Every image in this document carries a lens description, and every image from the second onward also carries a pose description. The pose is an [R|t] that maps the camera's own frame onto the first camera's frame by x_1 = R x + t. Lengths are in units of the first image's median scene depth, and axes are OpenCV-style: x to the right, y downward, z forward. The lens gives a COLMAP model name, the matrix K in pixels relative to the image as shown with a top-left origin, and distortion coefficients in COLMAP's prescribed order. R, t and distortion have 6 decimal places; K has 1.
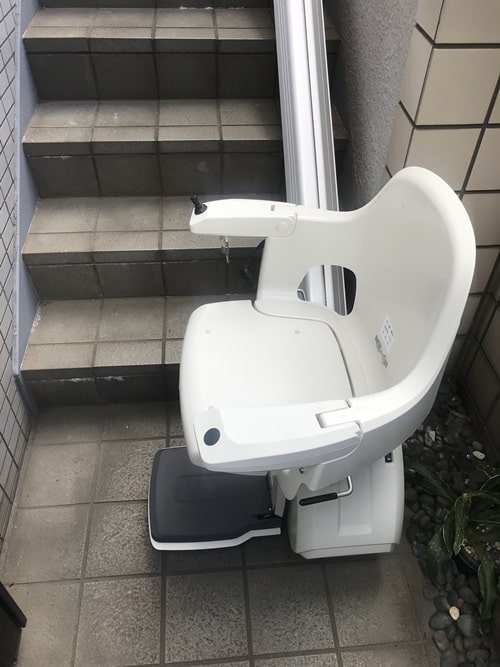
lens RADIAL K [[525.6, 0, 249.0], [0, 525.6, 333.9], [0, 0, 1]] dist [-0.014131, -0.003117]
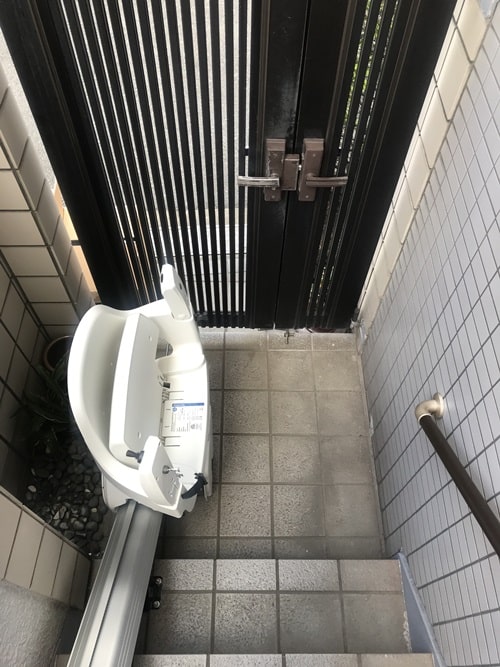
lens RADIAL K [[549.4, 0, 247.0], [0, 549.4, 331.7], [0, 0, 1]] dist [0.007983, 0.000309]
pose [[-0.997700, -0.067700, -0.003264, -0.066307], [0.018475, -0.317978, 0.947918, -0.976467], [-0.065212, 0.945678, 0.318497, 0.163367]]
